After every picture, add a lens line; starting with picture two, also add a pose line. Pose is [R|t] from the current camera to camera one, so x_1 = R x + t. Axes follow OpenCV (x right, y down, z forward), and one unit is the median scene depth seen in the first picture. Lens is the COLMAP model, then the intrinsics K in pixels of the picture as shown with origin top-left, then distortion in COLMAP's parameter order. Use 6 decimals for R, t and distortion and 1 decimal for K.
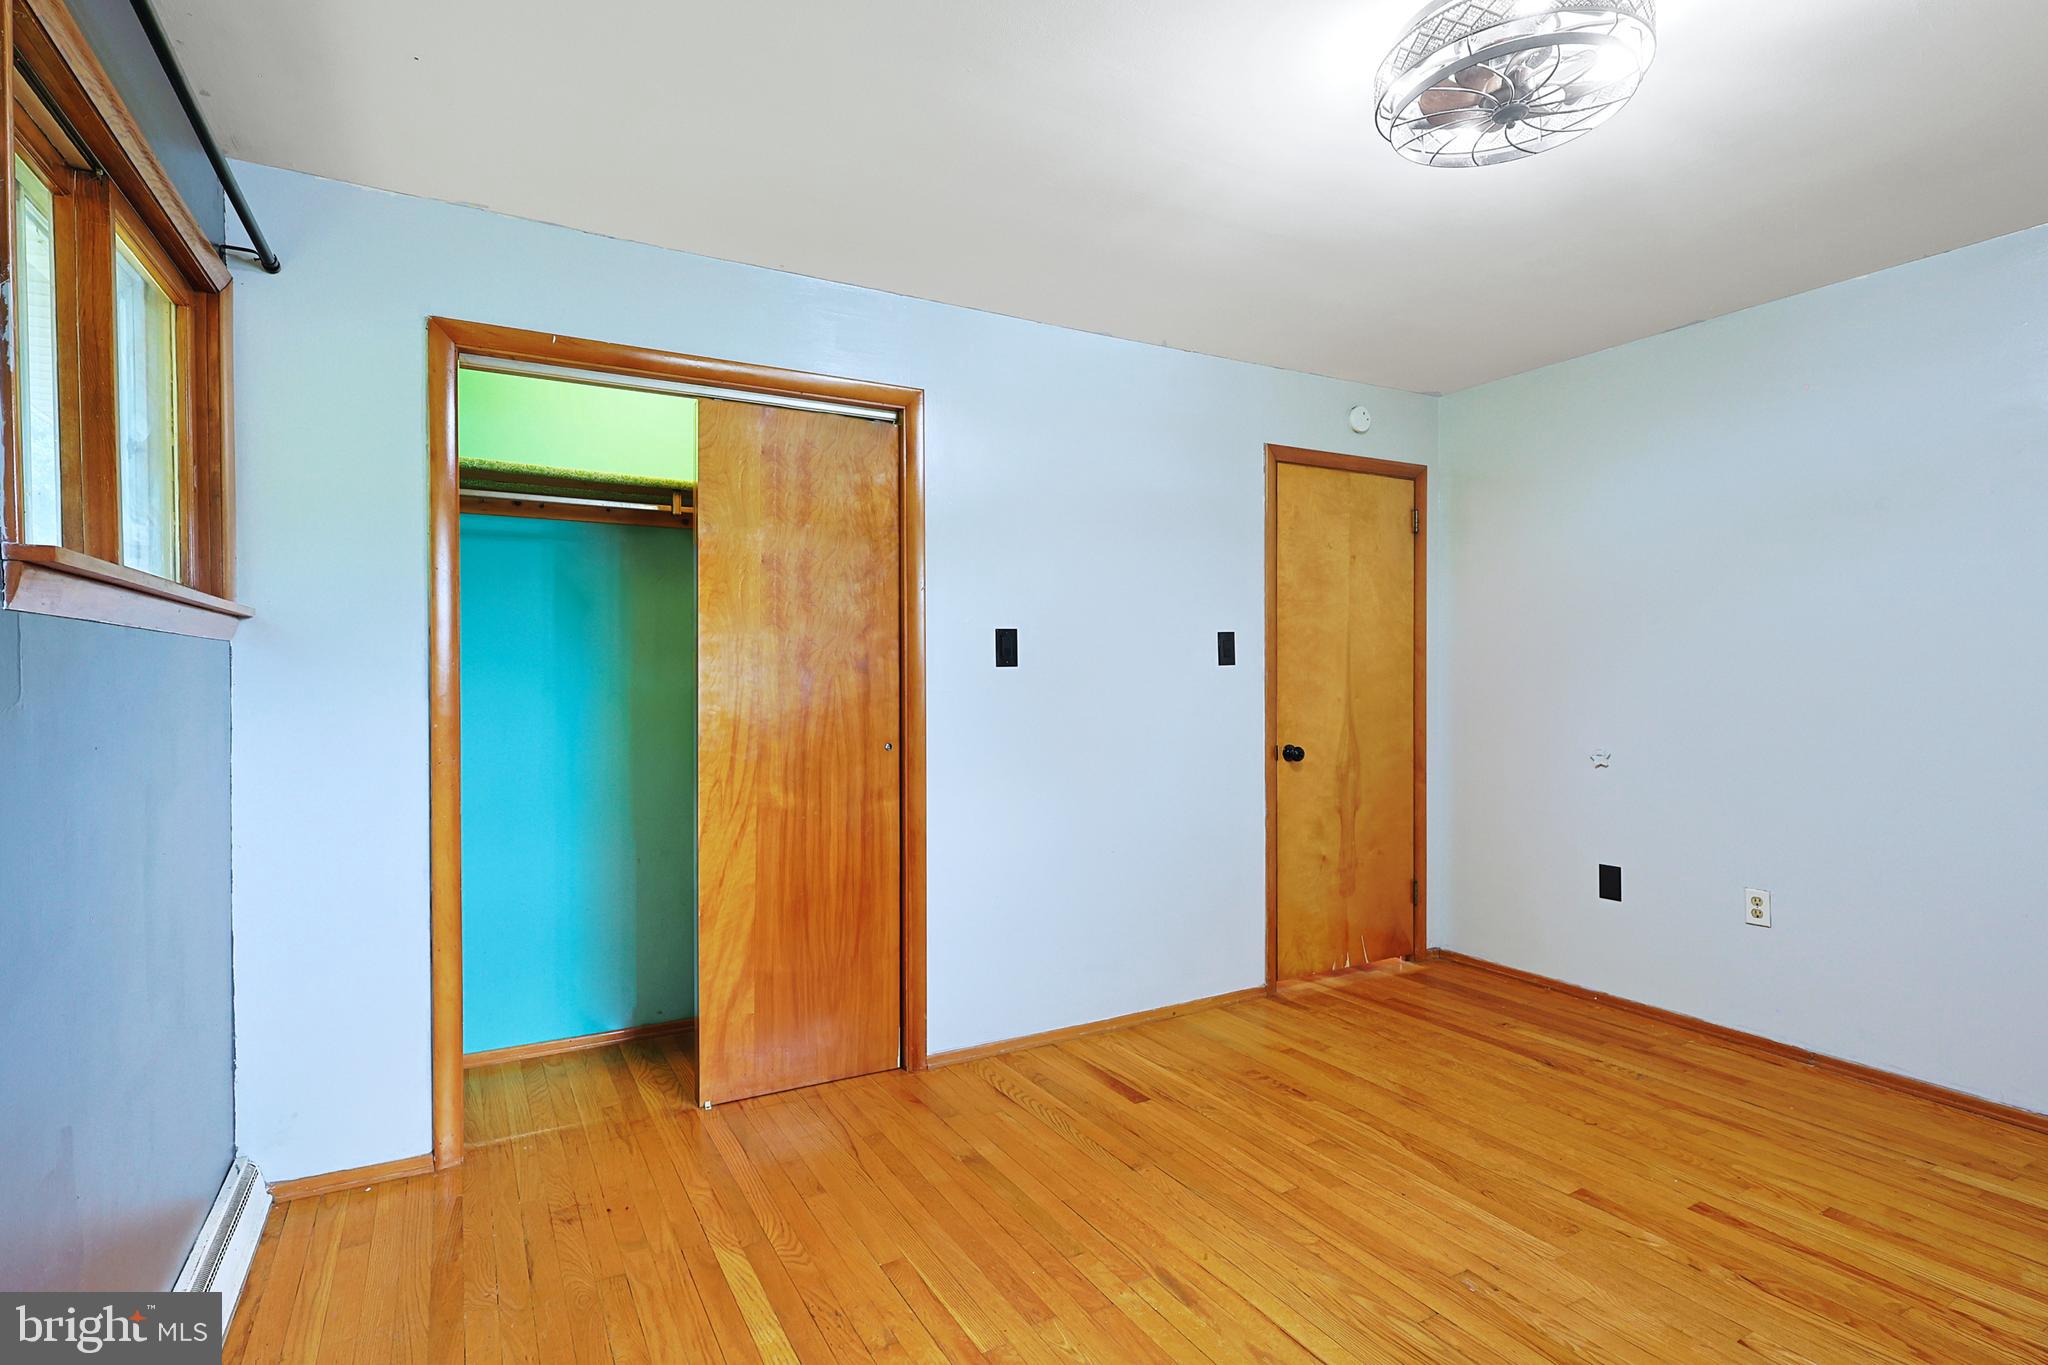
lens RADIAL K [[1014.4, 0, 1012.4], [0, 1014.4, 681.8], [0, 0, 1]] dist [0.001065, 0.000590]
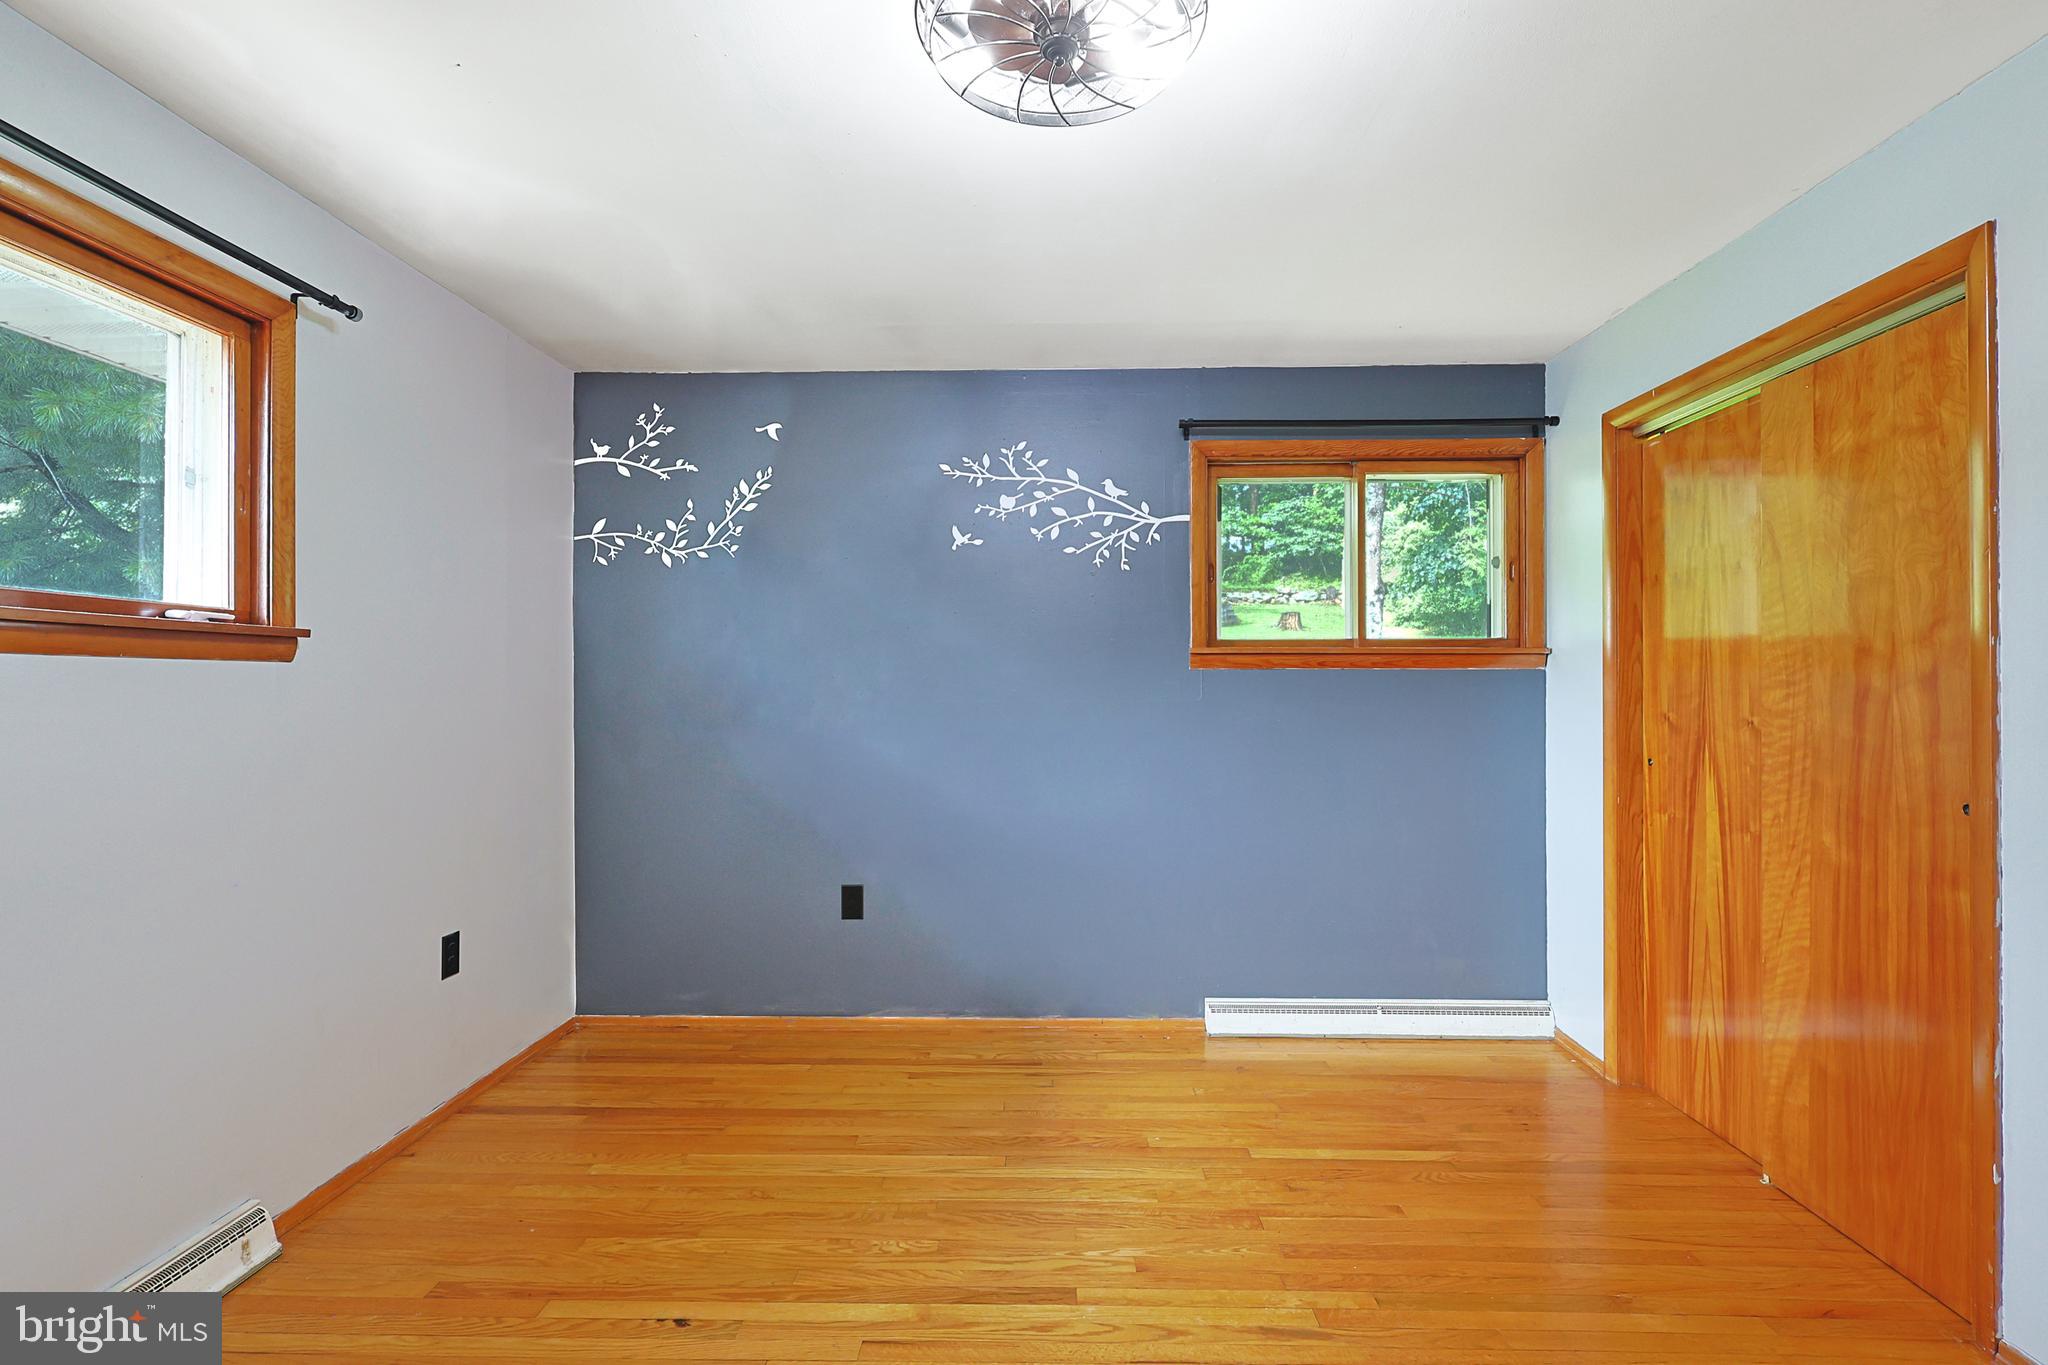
lens RADIAL K [[1014.4, 0, 1012.4], [0, 1014.4, 681.8], [0, 0, 1]] dist [0.001065, 0.000590]
pose [[-0.535461, -0.003425, -0.844553, 0.777348], [-0.002768, 0.999994, -0.002300, -0.011213], [0.844555, 0.001106, -0.535467, 0.898014]]
